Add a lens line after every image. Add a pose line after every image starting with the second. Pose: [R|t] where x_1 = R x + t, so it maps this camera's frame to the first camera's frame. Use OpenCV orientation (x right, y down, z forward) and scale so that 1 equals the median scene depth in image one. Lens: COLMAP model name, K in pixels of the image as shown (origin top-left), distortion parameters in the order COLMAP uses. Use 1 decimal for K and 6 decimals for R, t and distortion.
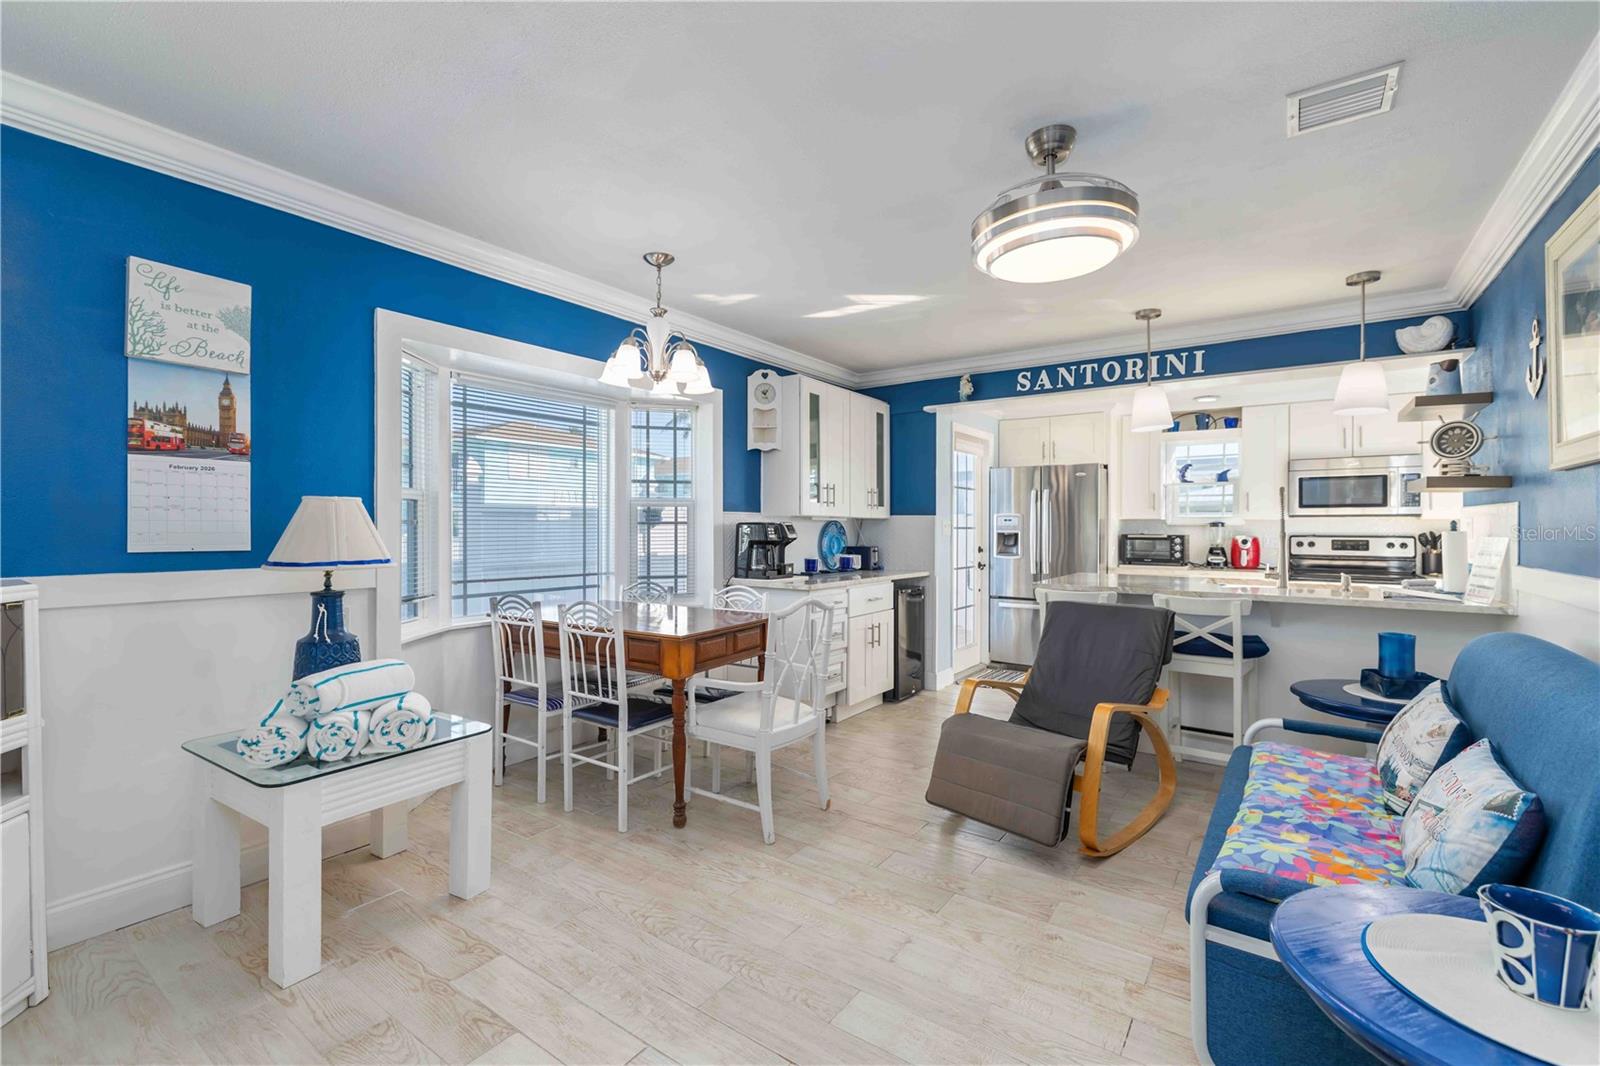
lens RADIAL K [[696.4, 0, 803.3], [0, 696.4, 531.0], [0, 0, 1]] dist [-0.001447, -0.000552]
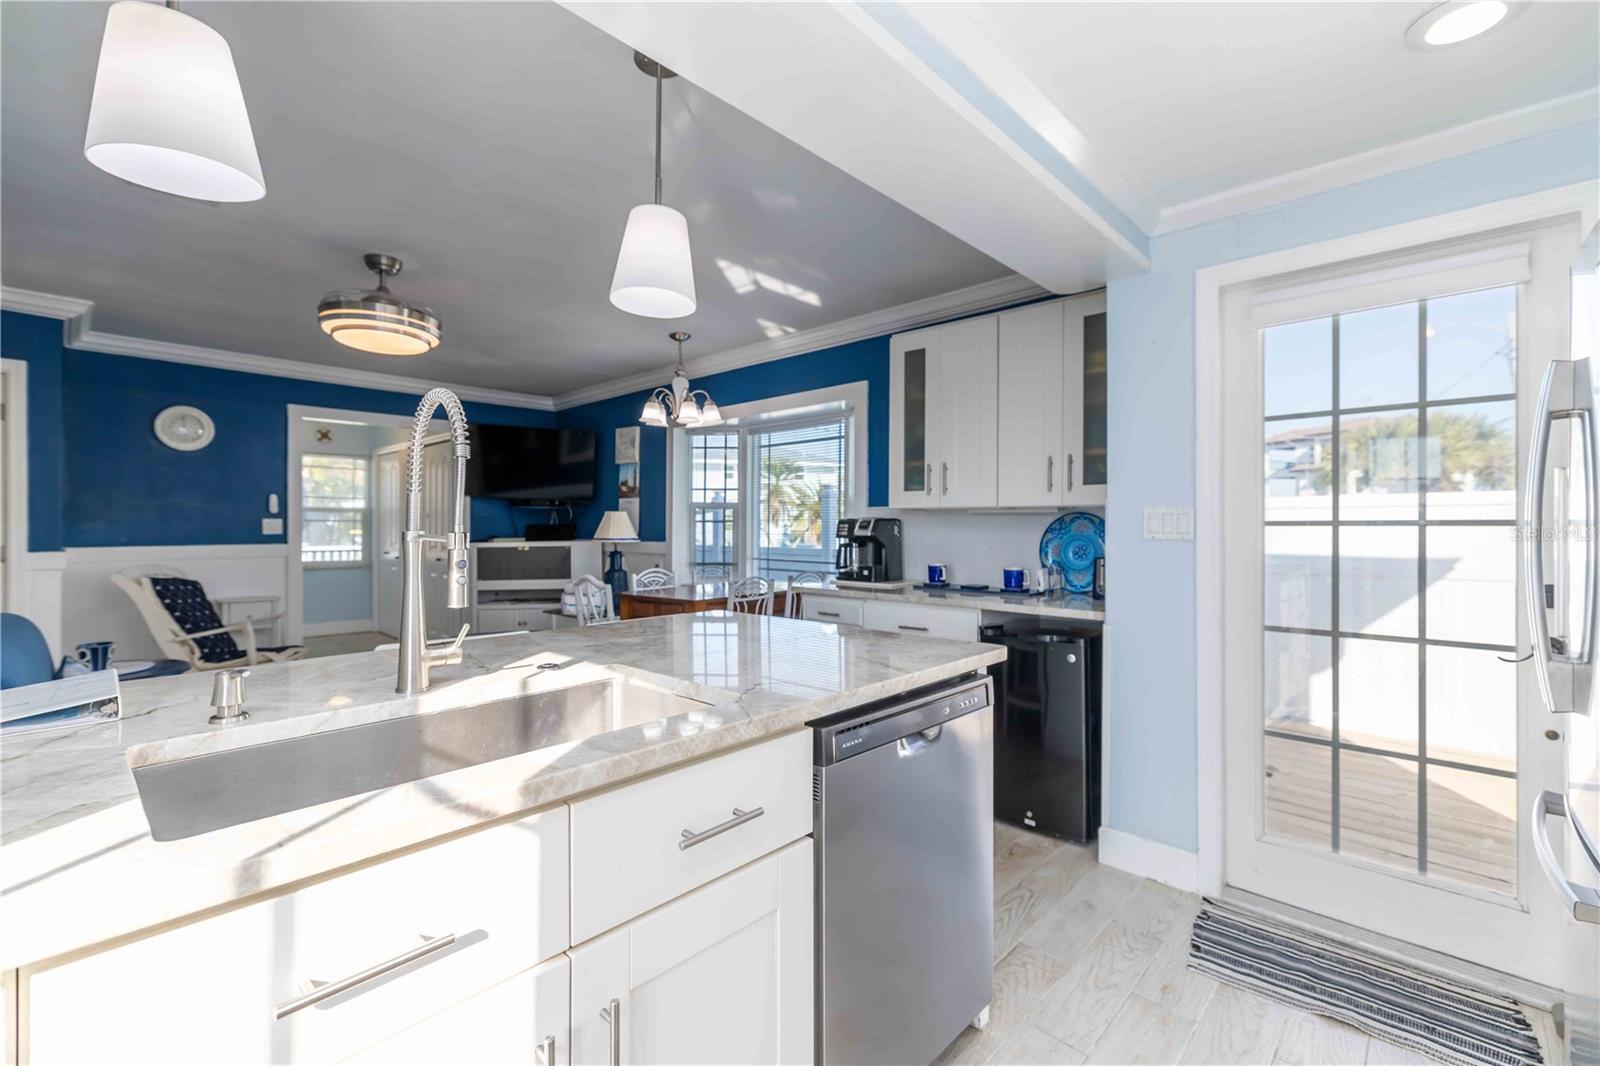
lens RADIAL K [[696.4, 0, 804.4], [0, 696.4, 525.2], [0, 0, 1]] dist [-0.001447, -0.000552]
pose [[-0.141845, 0.001280, -0.989888, 1.543110], [-0.002595, 0.999995, 0.001665, -0.009546], [0.989885, 0.002805, -0.141841, 1.921910]]
